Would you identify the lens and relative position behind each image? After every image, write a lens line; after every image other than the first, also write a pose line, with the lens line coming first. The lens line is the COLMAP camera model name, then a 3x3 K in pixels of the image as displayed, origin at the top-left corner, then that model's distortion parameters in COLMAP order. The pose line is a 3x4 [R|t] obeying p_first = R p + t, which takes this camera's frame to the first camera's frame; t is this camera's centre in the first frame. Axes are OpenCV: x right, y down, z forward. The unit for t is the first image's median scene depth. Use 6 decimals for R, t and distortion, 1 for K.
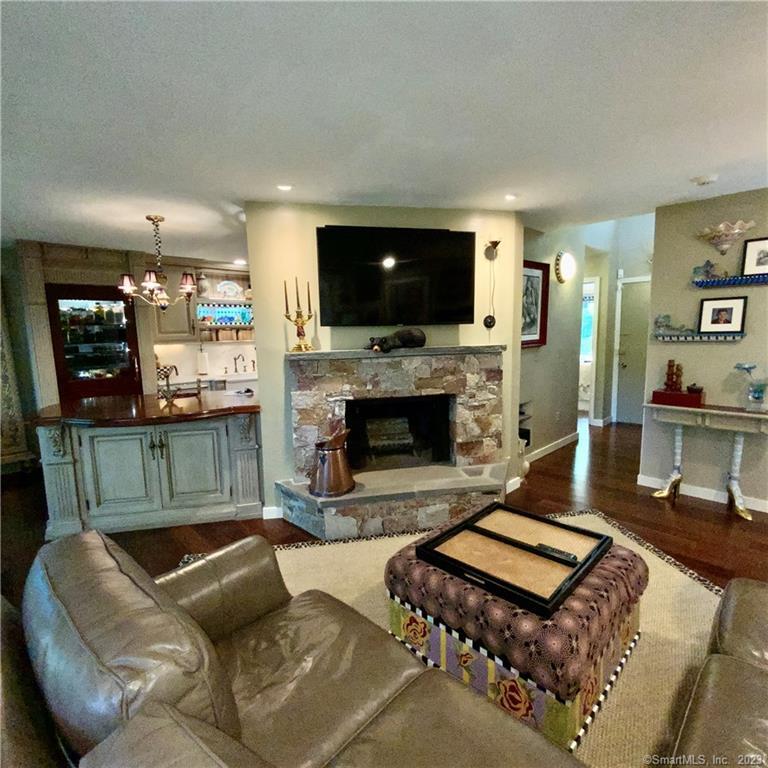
lens RADIAL K [[414.6, 0, 385.9], [0, 414.6, 386.3], [0, 0, 1]] dist [0.018980, -0.016889]
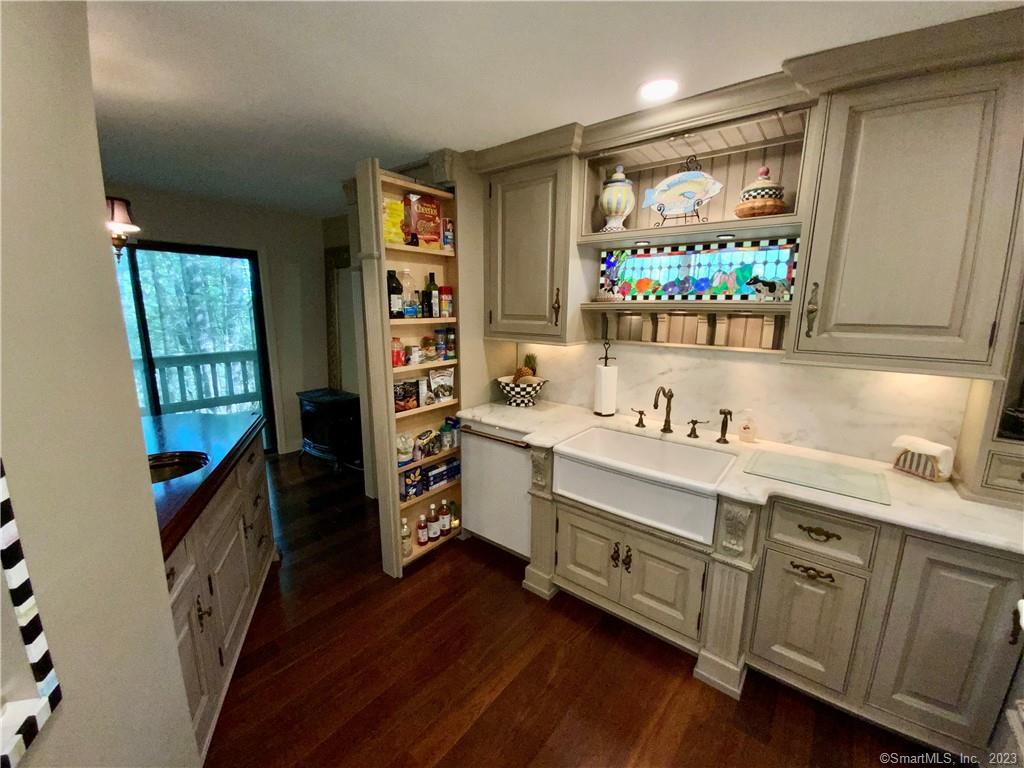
lens RADIAL K [[417.1, 0, 513.4], [0, 417.1, 386.5], [0, 0, 1]] dist [0.010201, -0.011330]
pose [[0.129230, 0.219178, -0.967089, -0.051902], [-0.146053, 0.968837, 0.200057, -0.232109], [0.980800, 0.115393, 0.157215, 1.475317]]
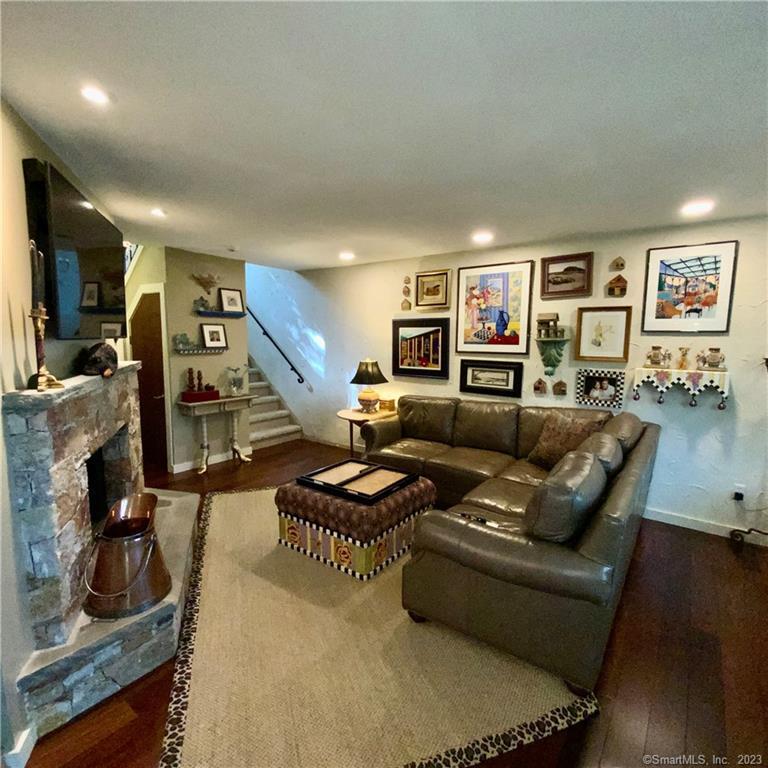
lens RADIAL K [[414.6, 0, 385.9], [0, 414.6, 386.3], [0, 0, 1]] dist [0.018980, -0.016889]
pose [[-0.160870, -0.097337, 0.982164, -0.740601], [0.125430, 0.985040, 0.118167, -0.088759], [-0.978973, 0.142202, -0.146254, 0.625107]]
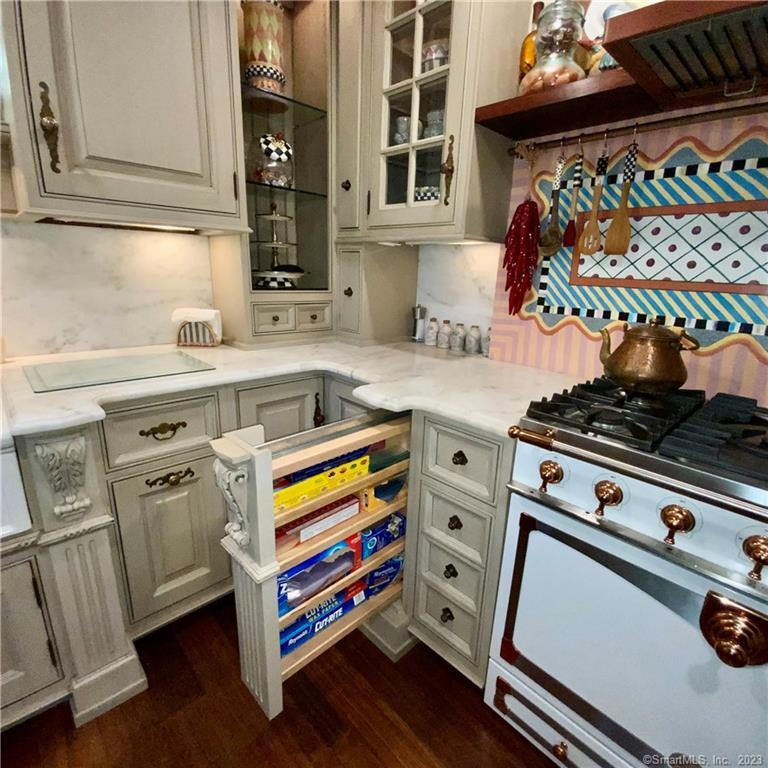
lens RADIAL K [[414.6, 0, 385.9], [0, 414.6, 386.3], [0, 0, 1]] dist [0.018980, -0.016889]
pose [[0.998175, 0.059528, 0.010123, -0.230500], [-0.060361, 0.988219, 0.140638, -0.133533], [-0.001632, -0.140992, 0.990009, 1.536185]]
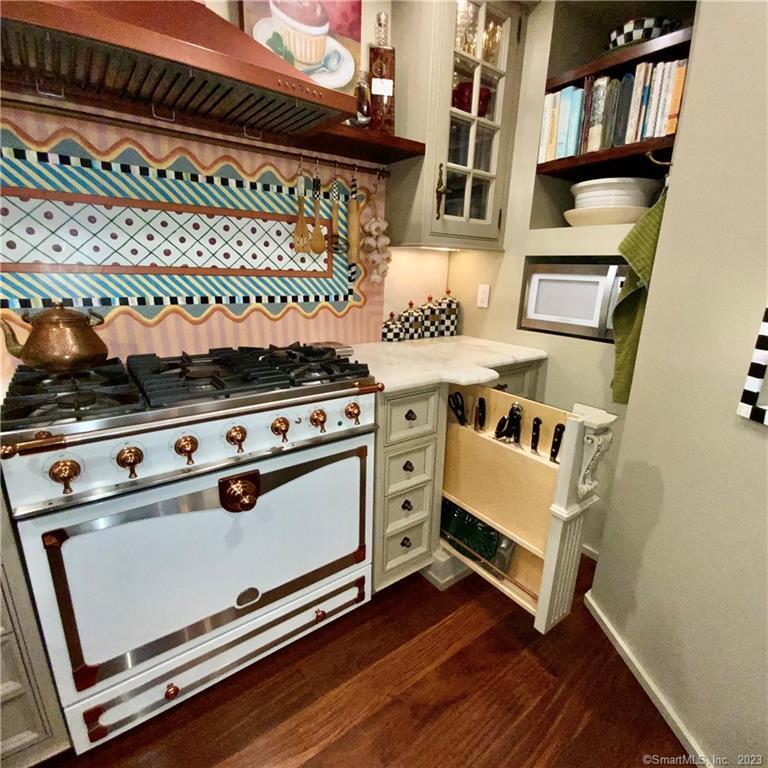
lens RADIAL K [[414.6, 0, 385.9], [0, 414.6, 386.3], [0, 0, 1]] dist [0.018980, -0.016889]
pose [[0.127994, -0.240538, 0.962164, -0.329116], [0.101657, 0.968215, 0.228528, -0.136297], [-0.986551, 0.068560, 0.148378, 1.559150]]
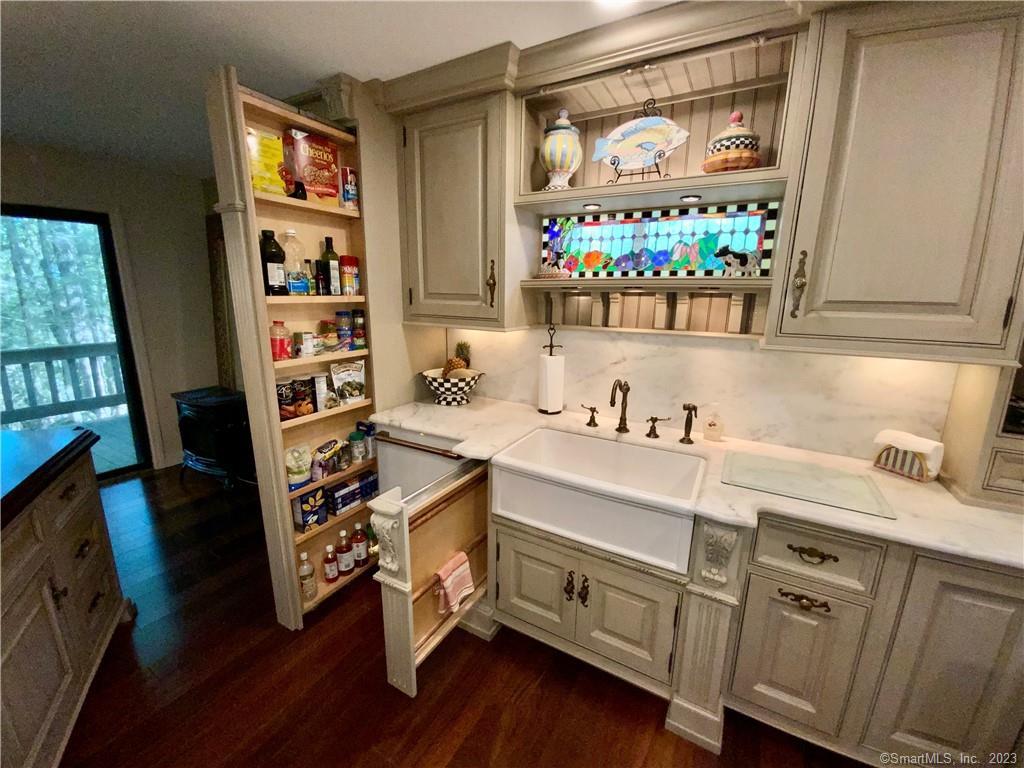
lens RADIAL K [[415.5, 0, 515.8], [0, 415.5, 386.5], [0, 0, 1]] dist [0.020302, -0.016796]
pose [[0.279766, 0.238678, -0.929927, -0.177965], [-0.153809, 0.967236, 0.201981, -0.215895], [0.947667, 0.086524, 0.307311, 1.510545]]
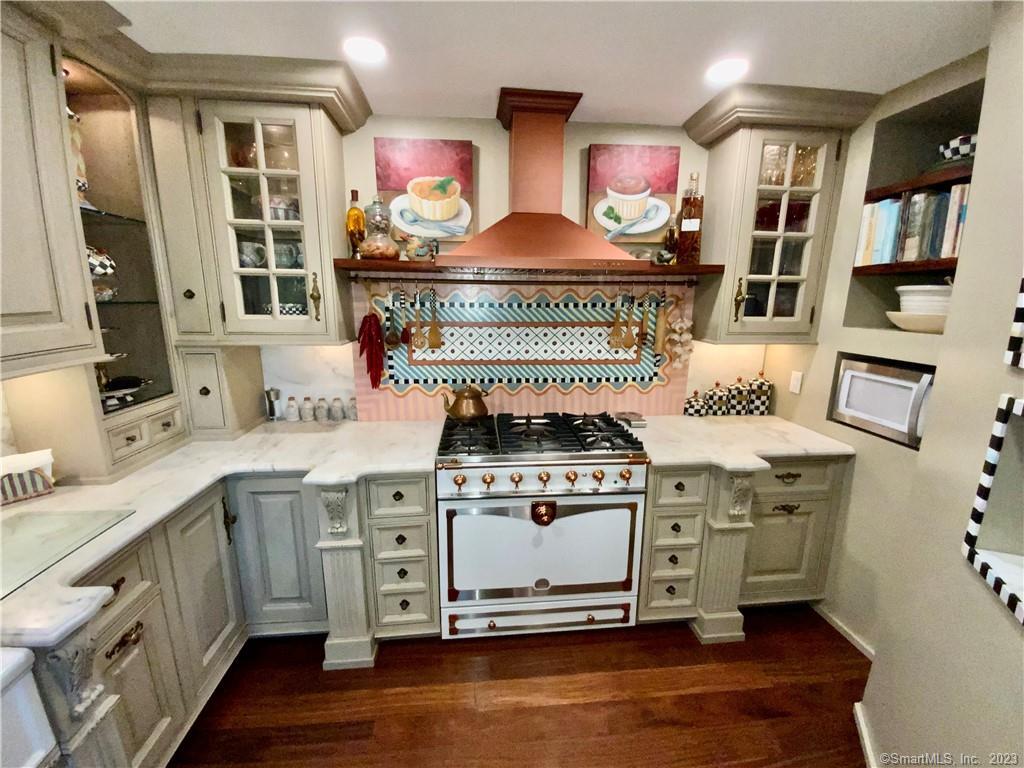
lens RADIAL K [[412.7, 0, 515.4], [0, 412.7, 386.3], [0, 0, 1]] dist [0.037294, -0.028281]
pose [[0.626251, -0.131860, 0.768390, -0.453957], [0.081583, 0.991266, 0.103615, -0.209939], [-0.775341, -0.002201, 0.631539, 1.420656]]
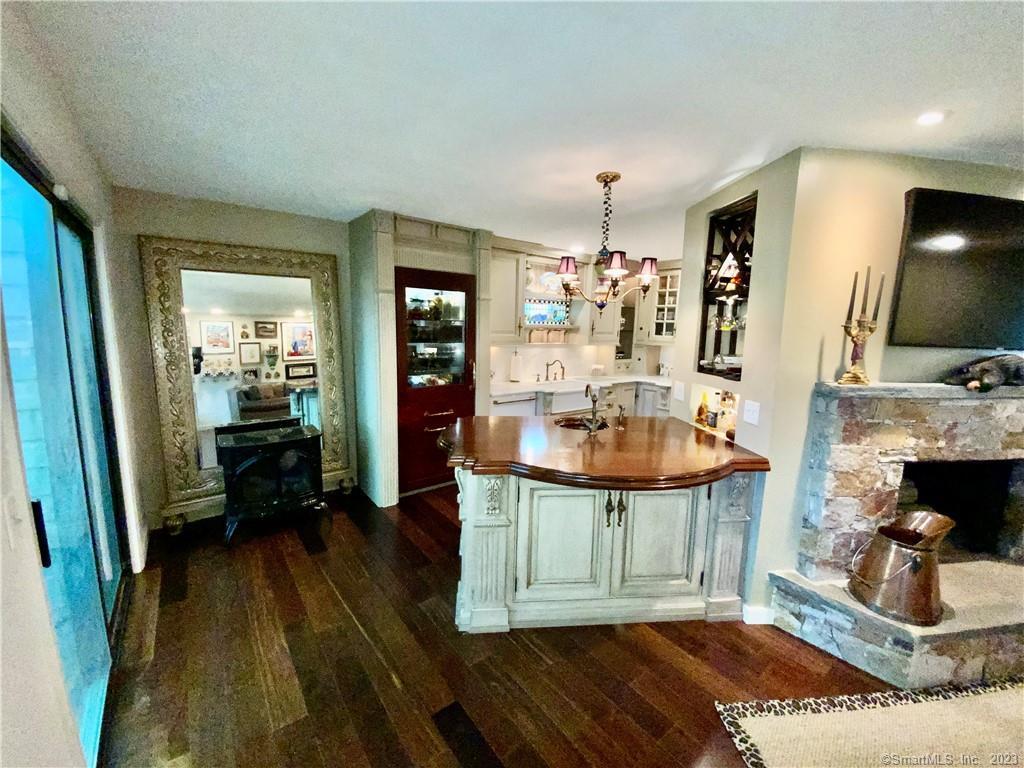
lens RADIAL K [[412.7, 0, 515.4], [0, 412.7, 386.3], [0, 0, 1]] dist [0.037294, -0.028281]
pose [[0.992862, 0.063040, -0.101242, -0.623094], [-0.062065, 0.997991, 0.012755, -0.052323], [0.101843, -0.006381, 0.994780, 0.288878]]
